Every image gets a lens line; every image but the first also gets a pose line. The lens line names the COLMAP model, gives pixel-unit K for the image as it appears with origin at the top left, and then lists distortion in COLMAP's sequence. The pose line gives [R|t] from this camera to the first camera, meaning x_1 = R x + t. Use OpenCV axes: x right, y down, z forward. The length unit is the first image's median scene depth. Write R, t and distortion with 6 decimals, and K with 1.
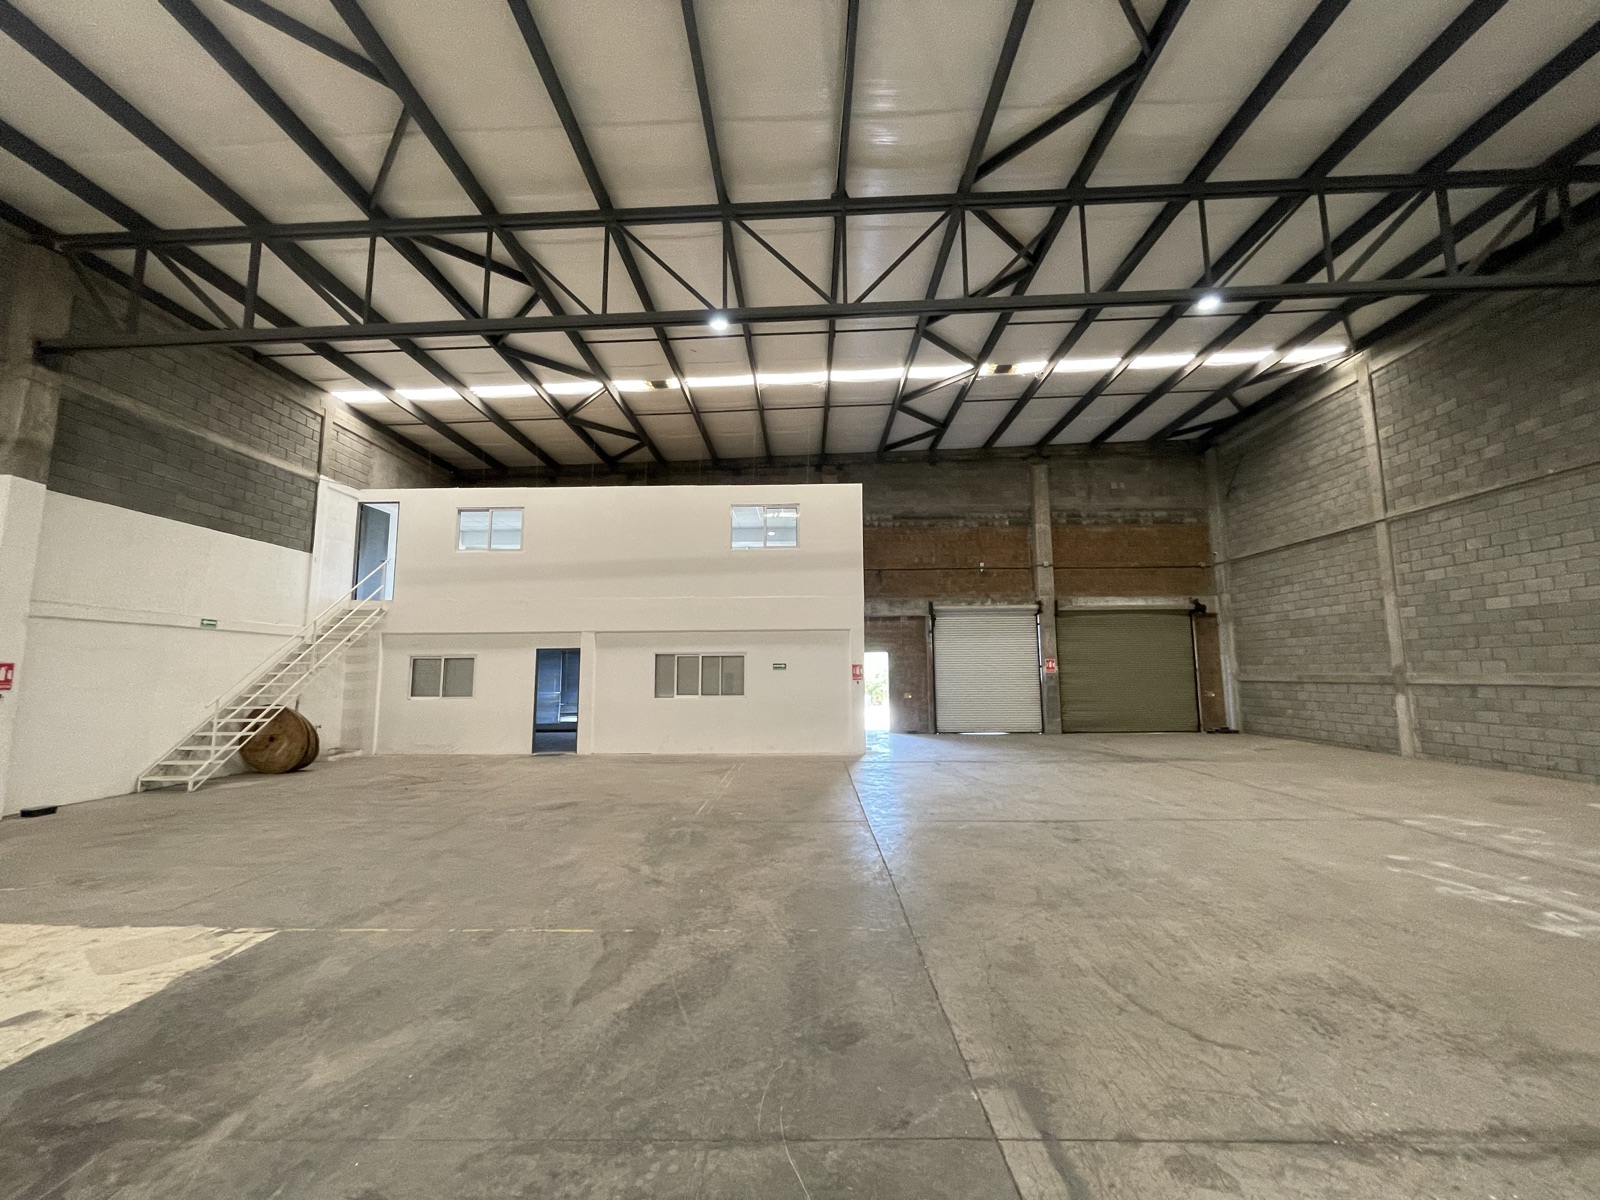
lens RADIAL K [[650.5, 0, 794.9], [0, 650.5, 597.8], [0, 0, 1]] dist [-0.009124, 0.001393]
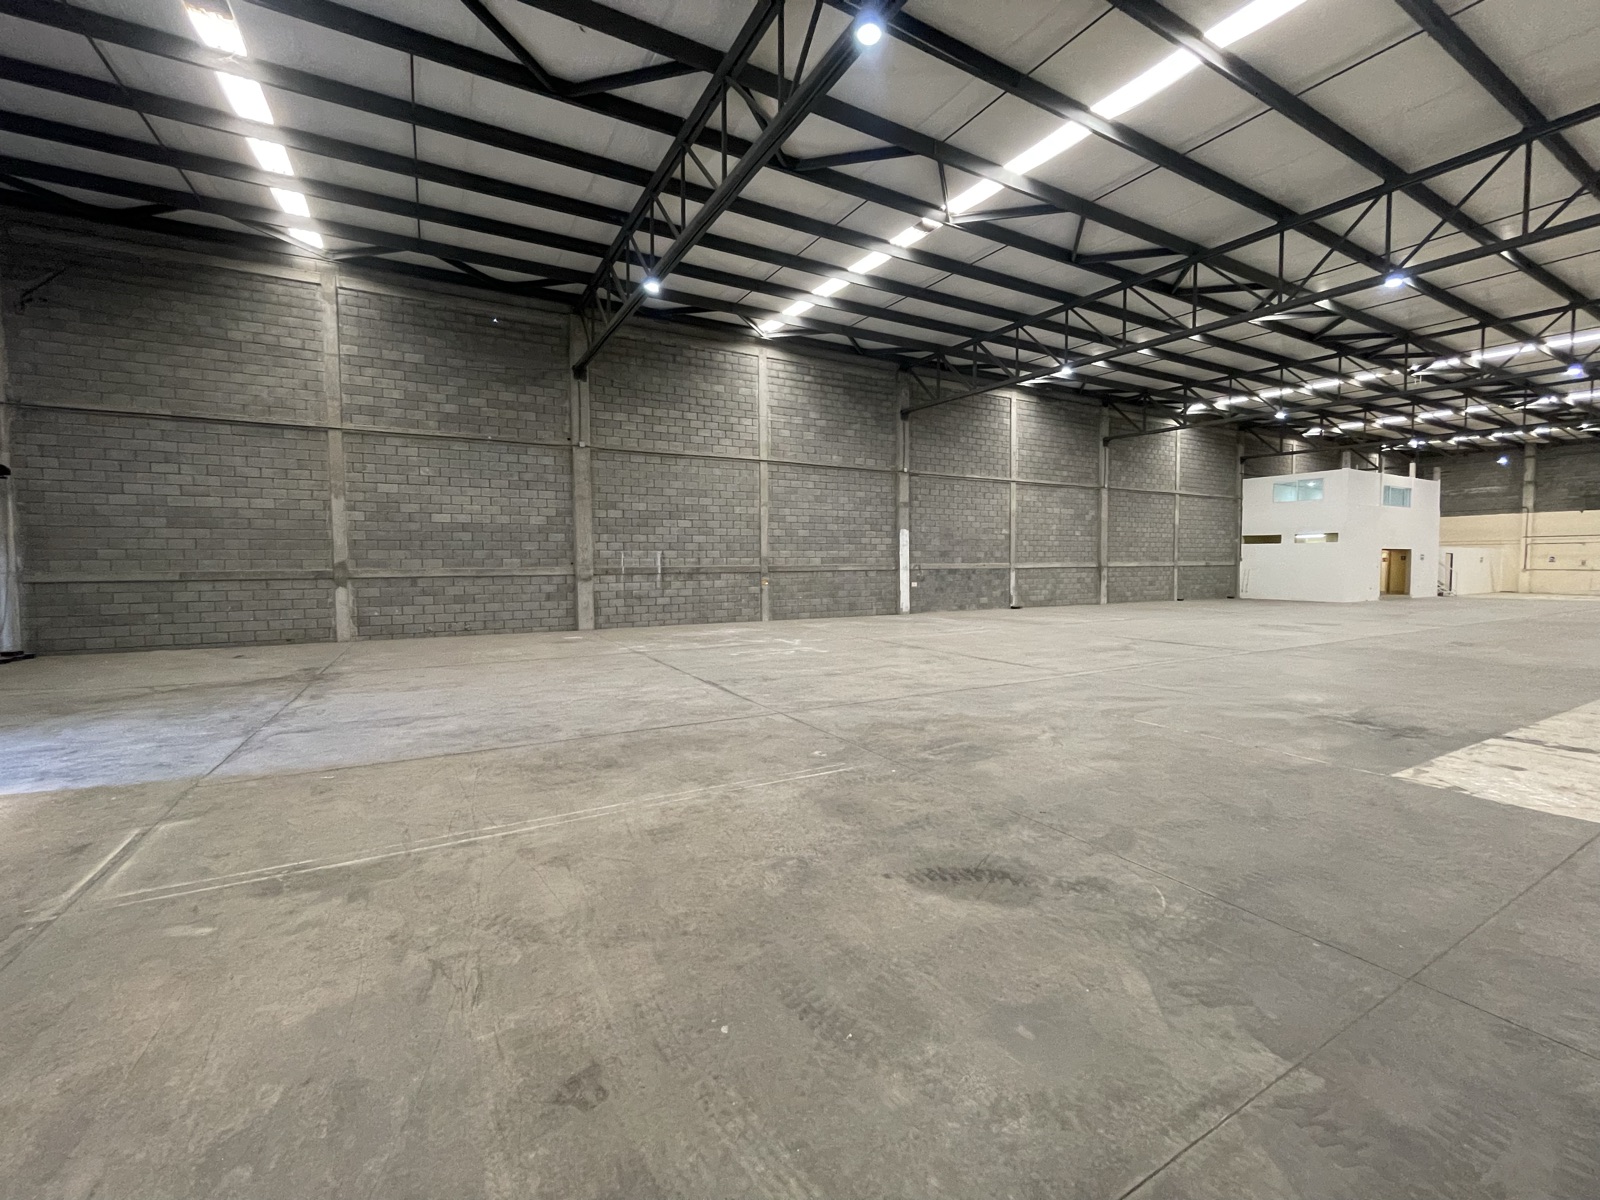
lens RADIAL K [[650.5, 0, 795.1], [0, 650.5, 600.2], [0, 0, 1]] dist [-0.009124, 0.001393]
pose [[-0.500521, -0.043053, 0.864653, -0.515152], [-0.092700, 0.995686, -0.004083, 0.120584], [-0.860747, -0.082197, -0.502352, 1.037643]]
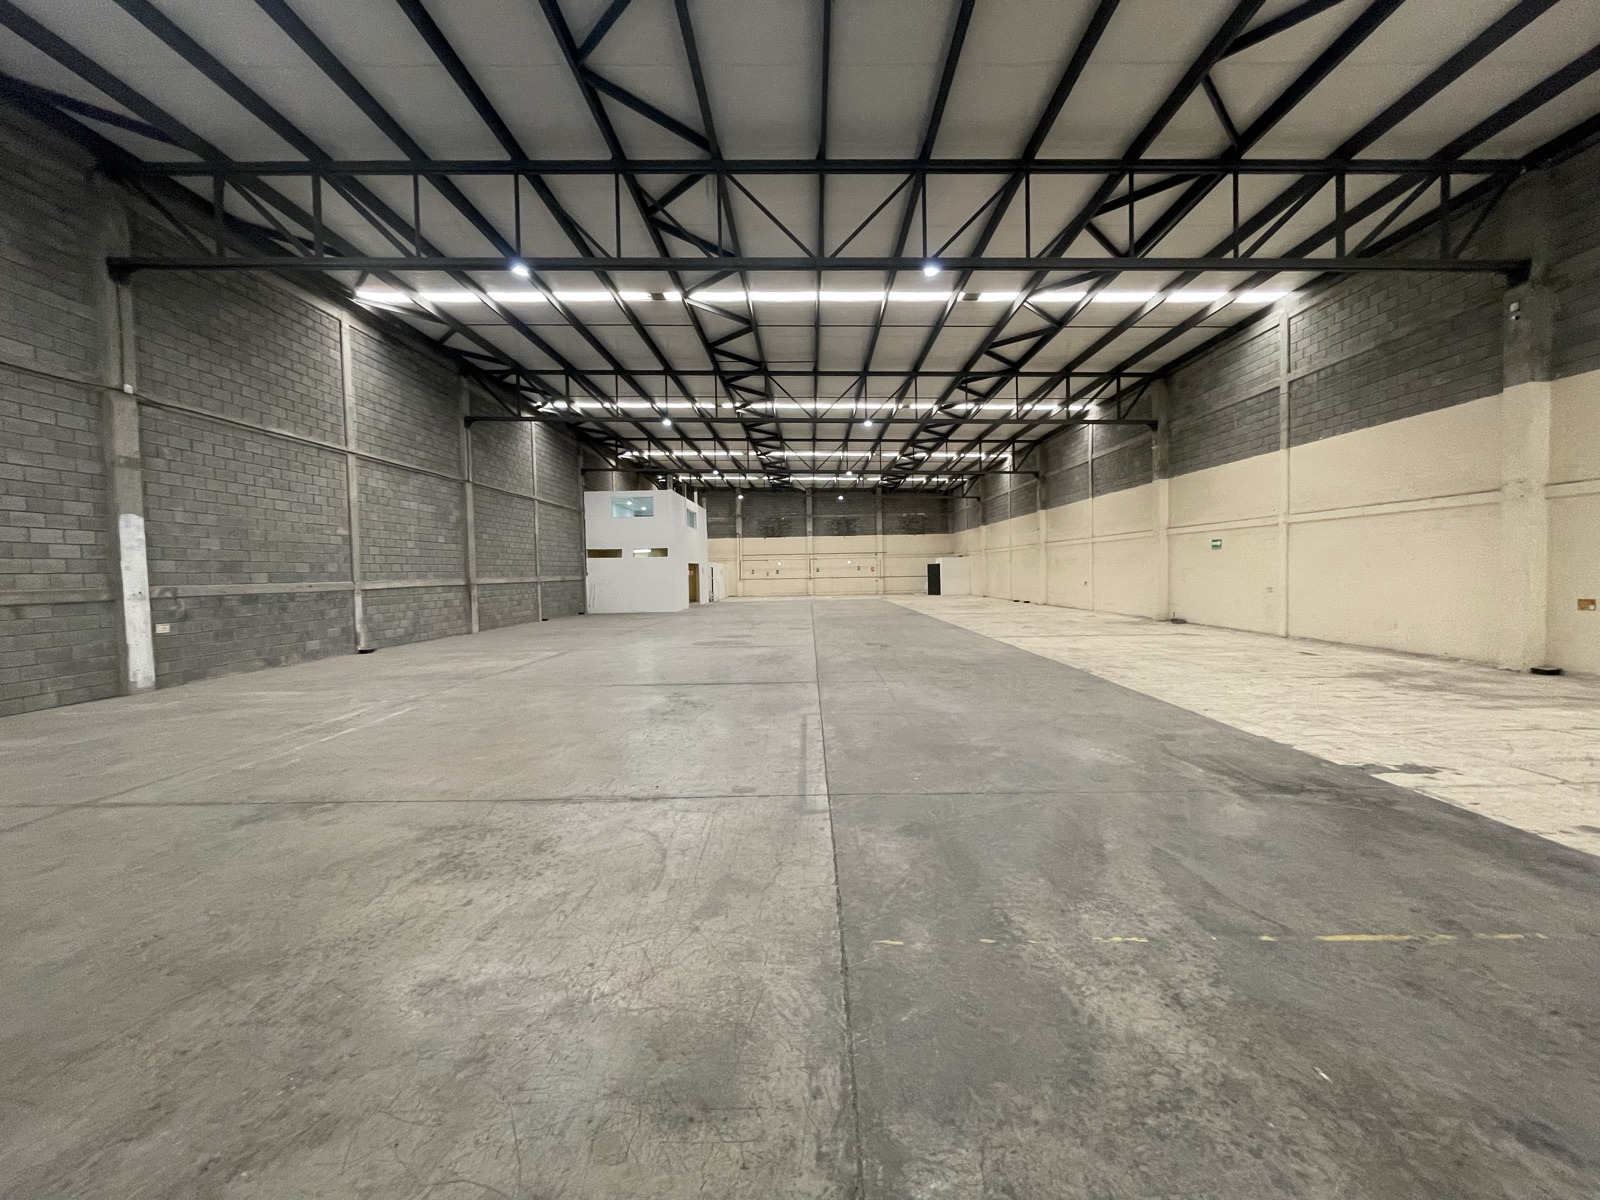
lens RADIAL K [[650.5, 0, 801.4], [0, 650.5, 594.8], [0, 0, 1]] dist [-0.009124, 0.001393]
pose [[-0.999594, 0.027955, -0.005596, 0.087555], [0.028311, 0.996462, -0.079129, 0.083050], [0.003364, -0.079255, -0.996849, 0.693197]]
